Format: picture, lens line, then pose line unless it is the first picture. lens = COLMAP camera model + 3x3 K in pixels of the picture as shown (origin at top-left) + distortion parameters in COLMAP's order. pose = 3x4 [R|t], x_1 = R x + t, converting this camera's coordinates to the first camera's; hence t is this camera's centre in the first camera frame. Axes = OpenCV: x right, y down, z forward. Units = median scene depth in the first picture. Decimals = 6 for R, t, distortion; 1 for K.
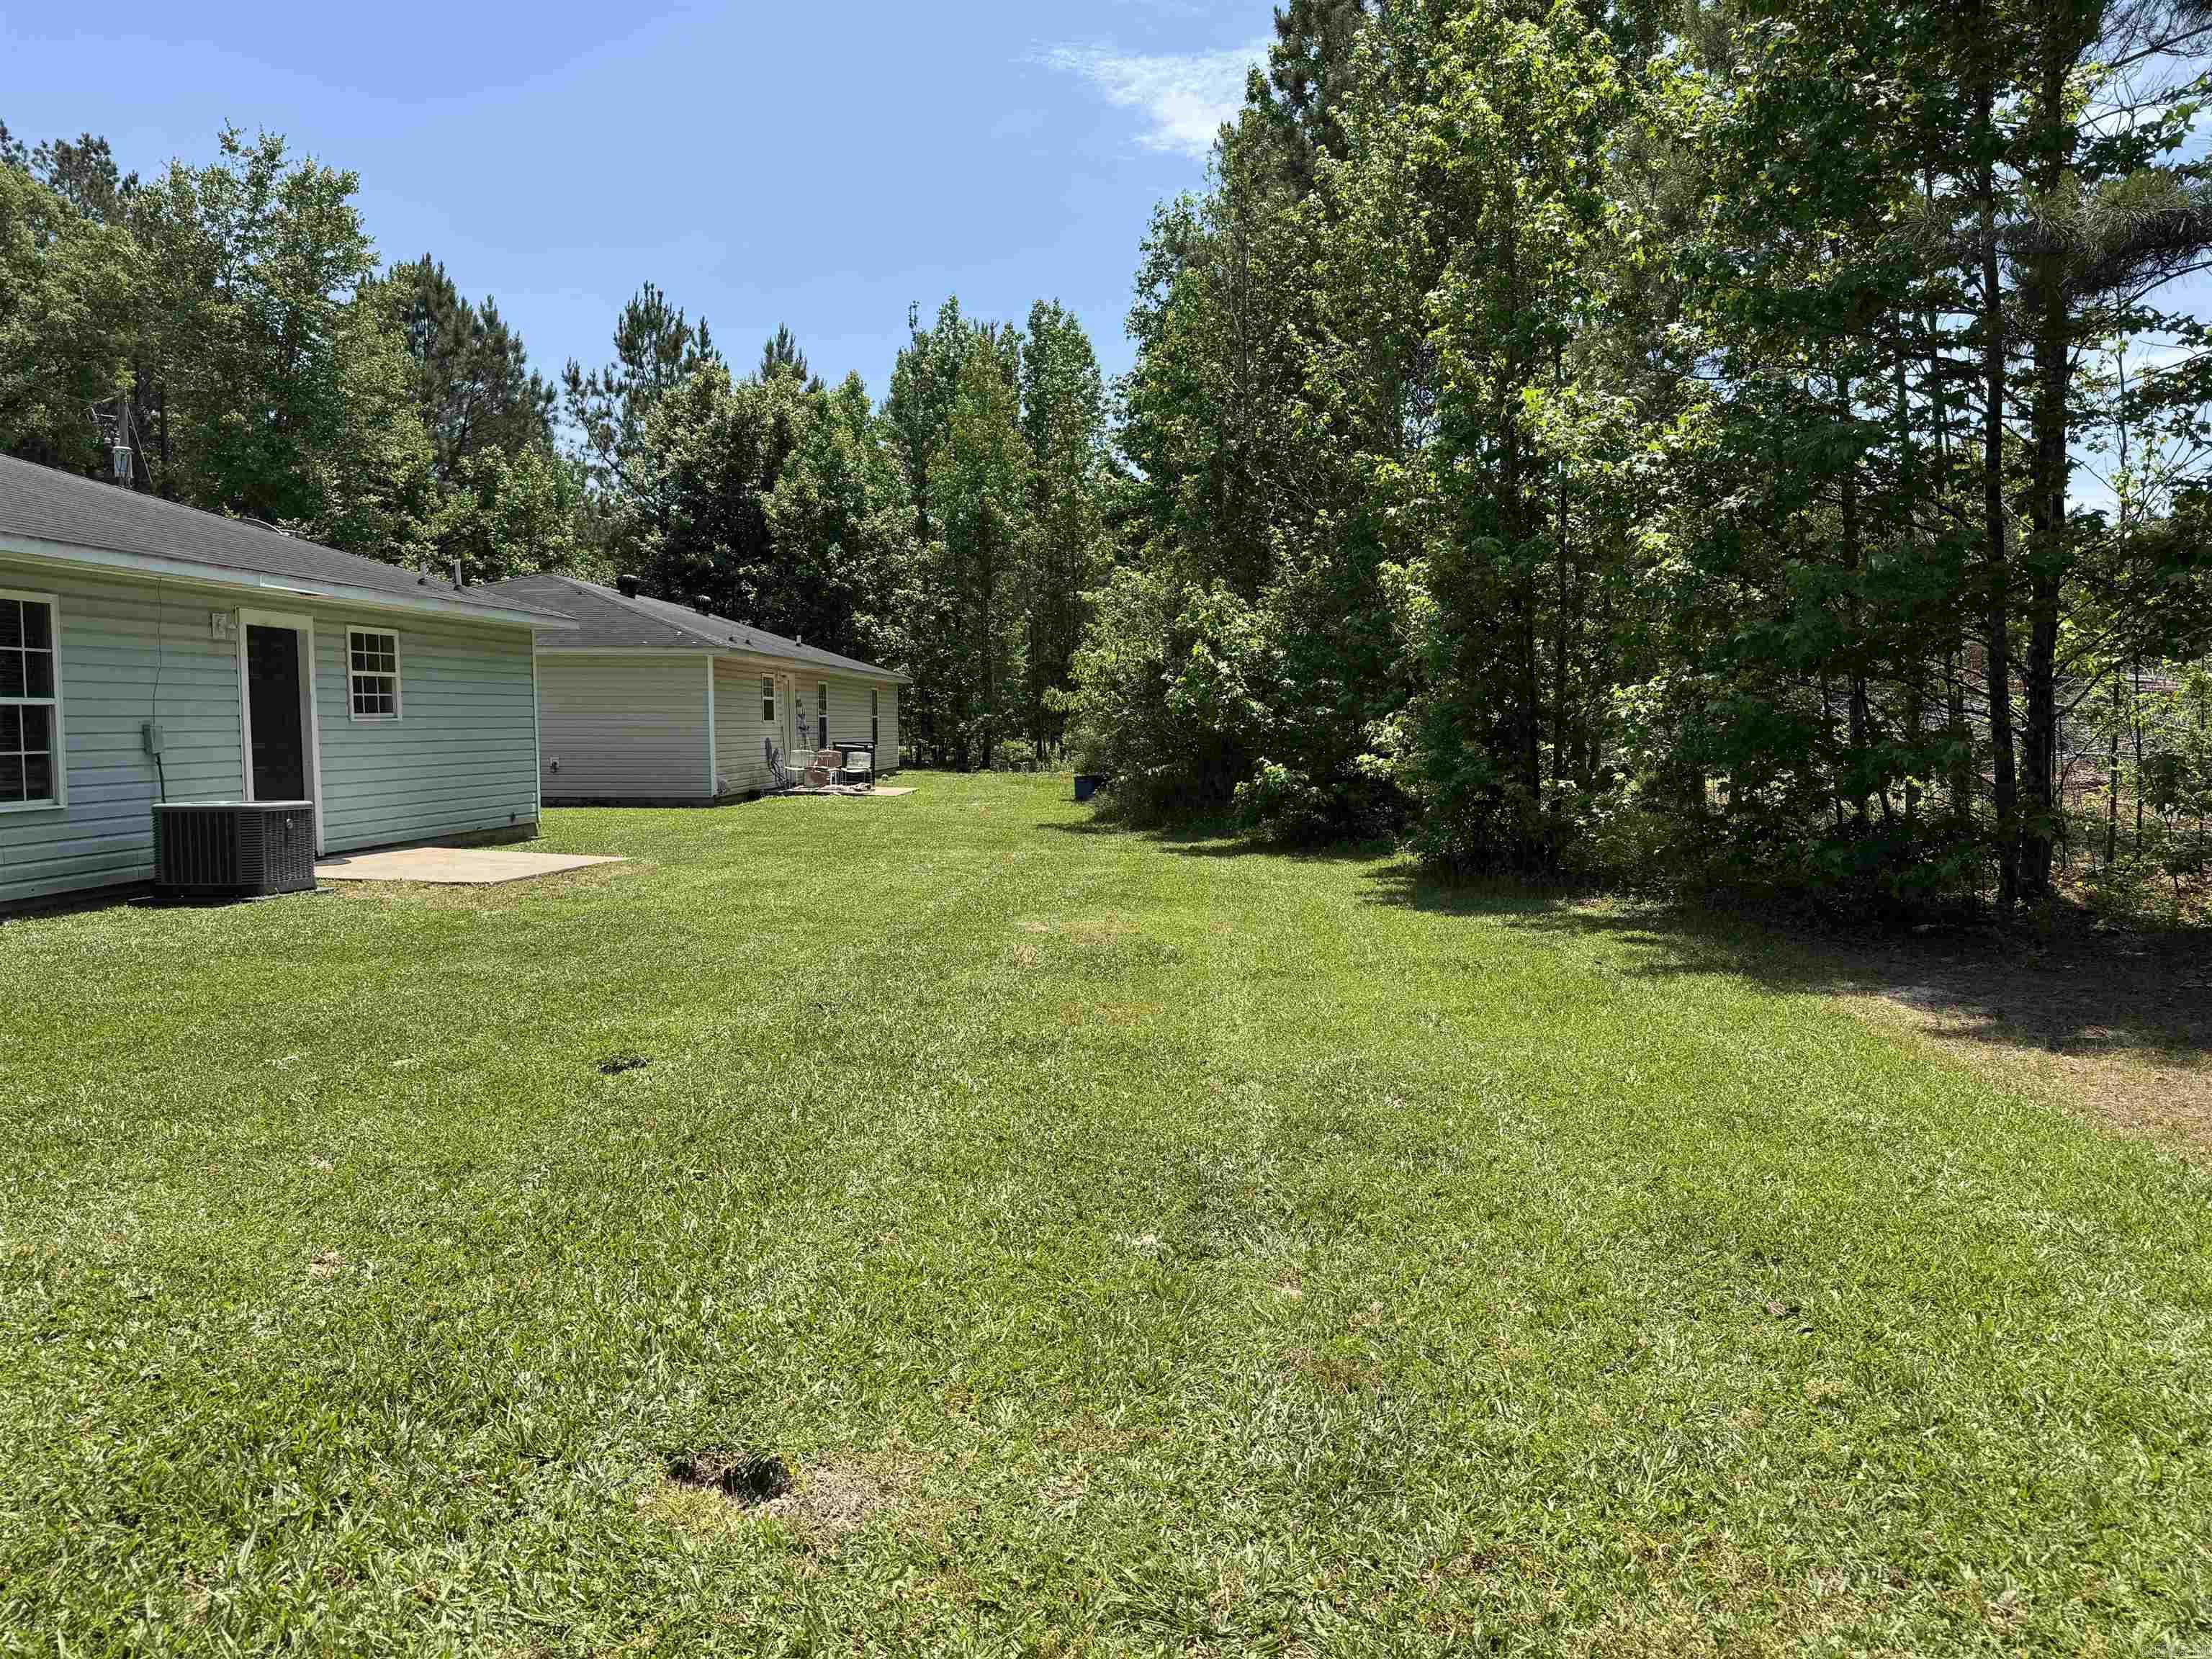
lens RADIAL K [[1559.6, 0, 1093.9], [0, 1559.6, 854.1], [0, 0, 1]] dist [0.104075, -0.162696]
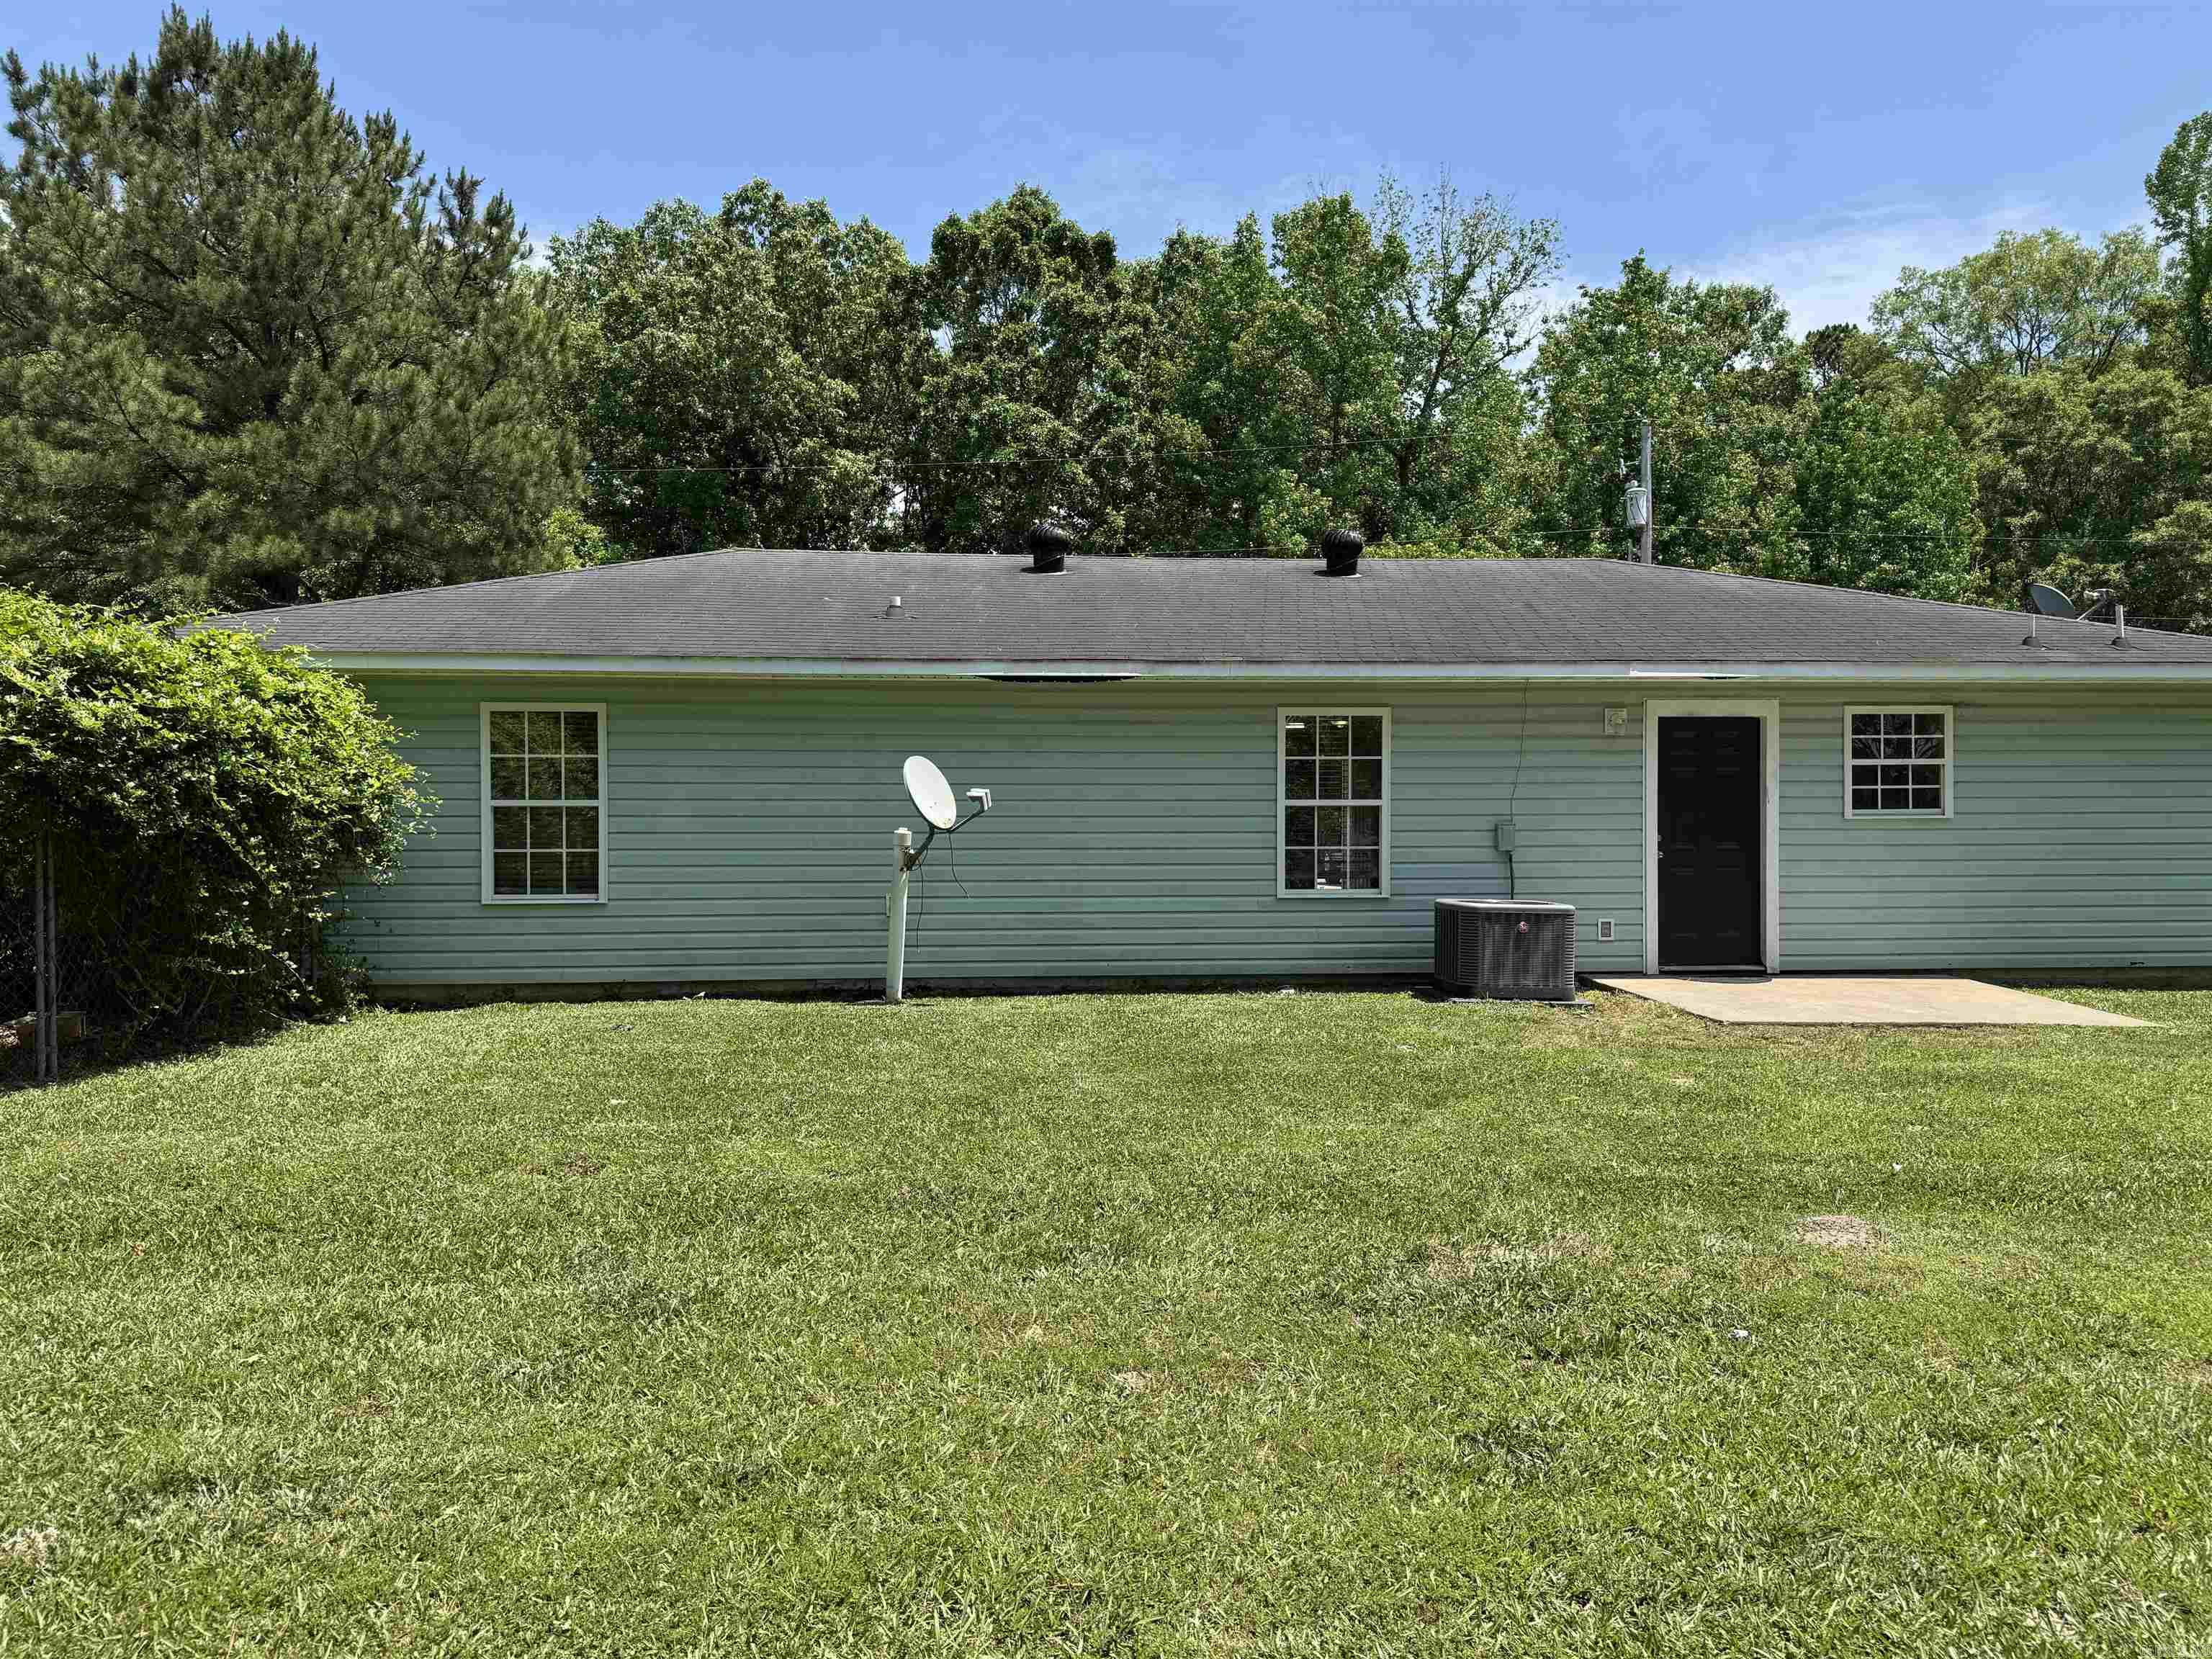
lens RADIAL K [[1546.9, 0, 1103.3], [0, 1546.9, 837.8], [0, 0, 1]] dist [0.036016, -0.038712]
pose [[0.160736, 0.008686, -0.986959, 0.285348], [-0.079922, 0.996792, -0.004244, -0.038538], [0.983756, 0.079562, 0.160914, 0.474576]]
